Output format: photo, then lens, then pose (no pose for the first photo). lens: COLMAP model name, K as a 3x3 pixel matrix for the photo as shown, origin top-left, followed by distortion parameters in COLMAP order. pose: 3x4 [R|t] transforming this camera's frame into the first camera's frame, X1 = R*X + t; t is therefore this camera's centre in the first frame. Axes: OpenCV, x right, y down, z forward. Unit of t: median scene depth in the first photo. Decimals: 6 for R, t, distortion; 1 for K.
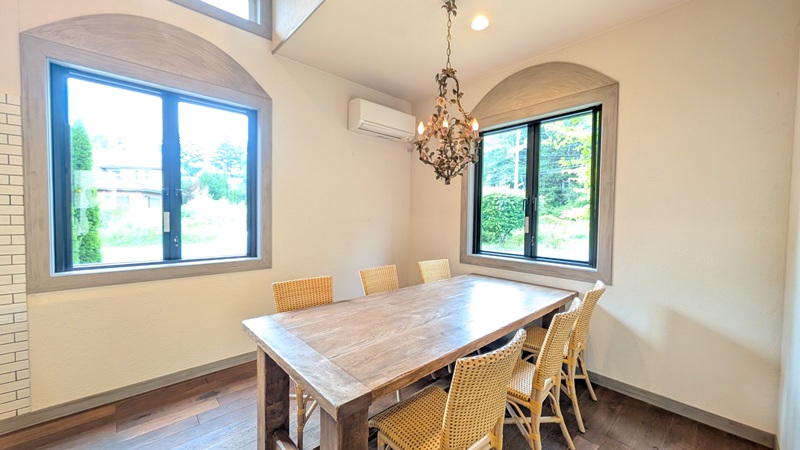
lens RADIAL K [[301.1, 0, 399.6], [0, 301.1, 226.5], [0, 0, 1]] dist [0.000587, 0.000011]
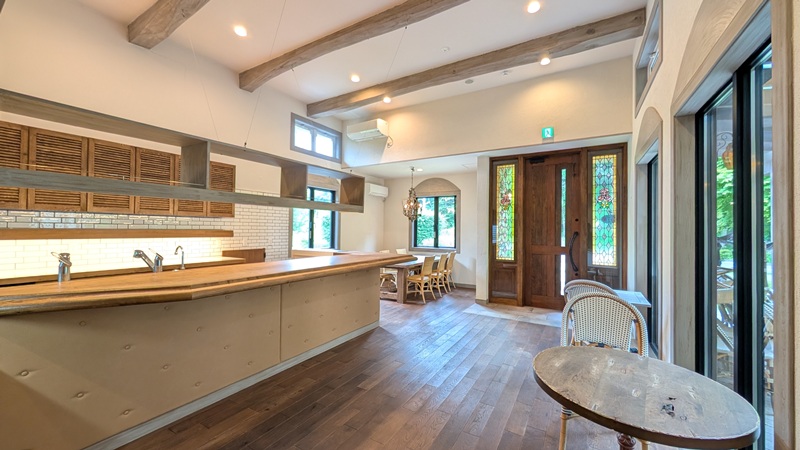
lens RADIAL K [[301.1, 0, 403.4], [0, 301.1, 224.7], [0, 0, 1]] dist [0.000587, 0.000011]
pose [[0.955195, -0.001668, 0.295973, -0.662161], [0.012755, 0.999287, -0.035531, -0.003185], [-0.295703, 0.037715, 0.954535, -1.538081]]
